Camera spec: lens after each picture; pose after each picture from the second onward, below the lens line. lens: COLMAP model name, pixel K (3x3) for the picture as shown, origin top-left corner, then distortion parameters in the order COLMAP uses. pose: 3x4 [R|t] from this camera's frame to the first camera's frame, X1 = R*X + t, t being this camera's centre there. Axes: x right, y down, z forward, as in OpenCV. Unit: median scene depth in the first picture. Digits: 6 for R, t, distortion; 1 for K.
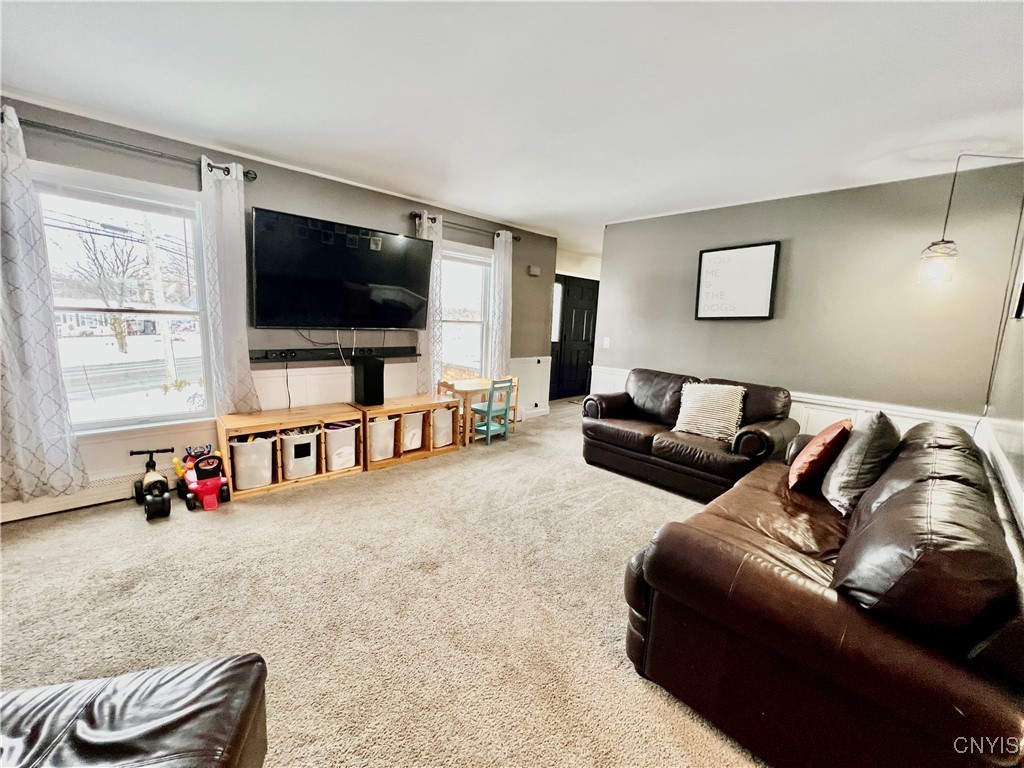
lens RADIAL K [[410.5, 0, 509.1], [0, 410.5, 378.5], [0, 0, 1]] dist [-0.002603, 0.000318]
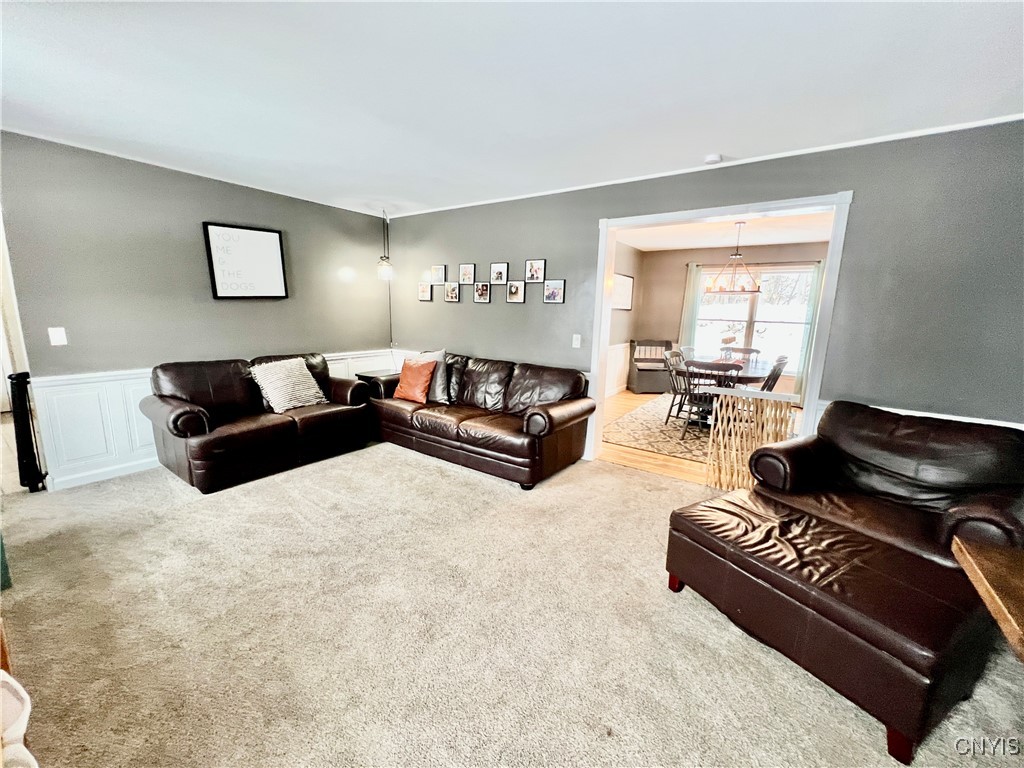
lens RADIAL K [[410.5, 0, 505.8], [0, 410.5, 379.1], [0, 0, 1]] dist [-0.002603, 0.000318]
pose [[-0.184788, -0.218705, 0.958134, -0.664465], [0.104904, 0.964965, 0.240496, -0.138814], [-0.977163, 0.144953, -0.155371, 0.603862]]
